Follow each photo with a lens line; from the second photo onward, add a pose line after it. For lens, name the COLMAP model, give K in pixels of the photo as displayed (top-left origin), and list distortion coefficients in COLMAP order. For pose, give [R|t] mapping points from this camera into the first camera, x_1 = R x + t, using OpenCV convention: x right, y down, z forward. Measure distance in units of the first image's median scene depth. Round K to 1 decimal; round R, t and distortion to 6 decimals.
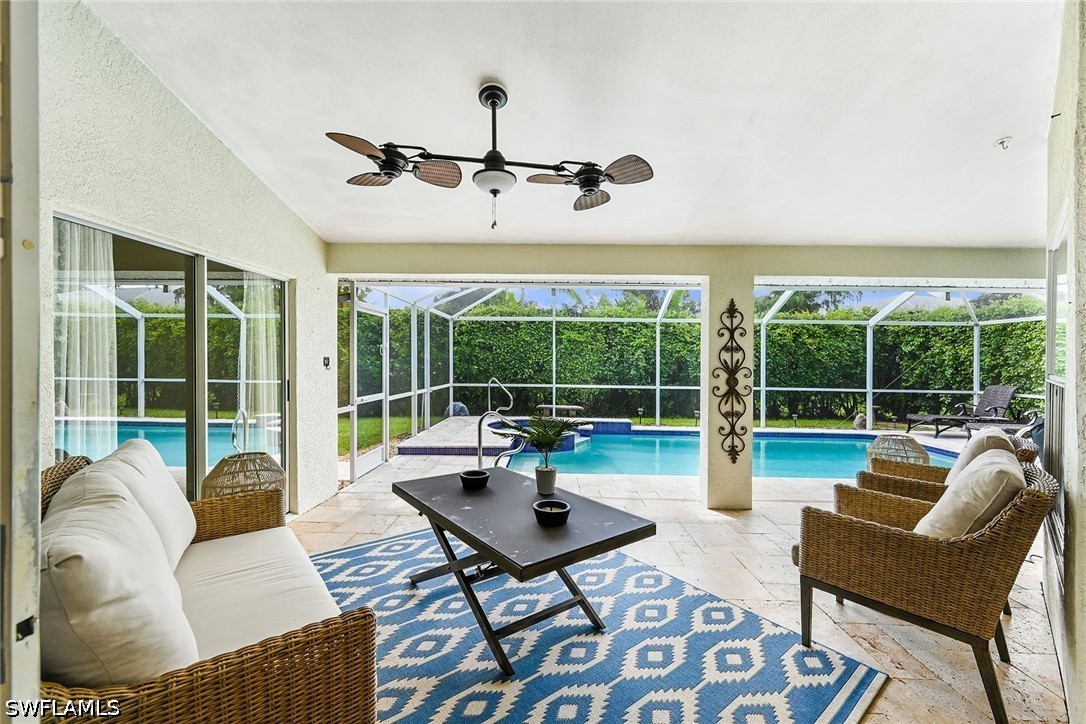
lens RADIAL K [[432.4, 0, 535.9], [0, 432.4, 364.2], [0, 0, 1]] dist [0.003695, 0.000113]
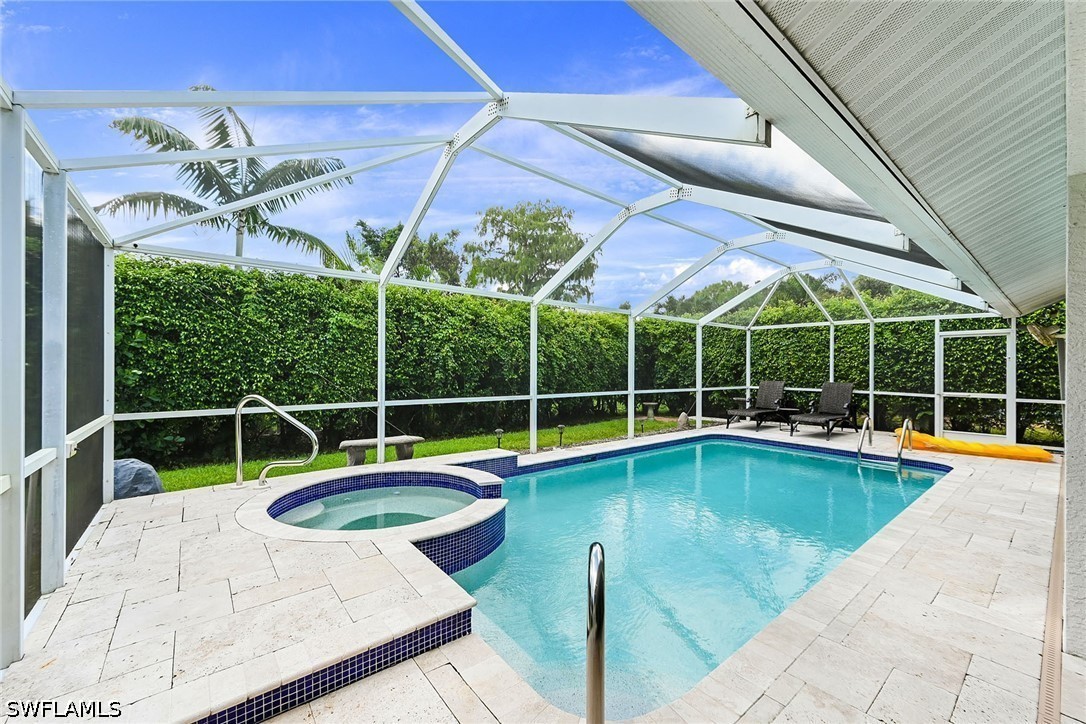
lens RADIAL K [[432.4, 0, 538.6], [0, 432.4, 366.3], [0, 0, 1]] dist [0.003695, 0.000113]
pose [[0.767915, -0.004188, 0.640538, -0.113488], [0.006082, 0.999981, -0.000753, 0.004960], [-0.640523, 0.004474, 0.767926, 0.360683]]
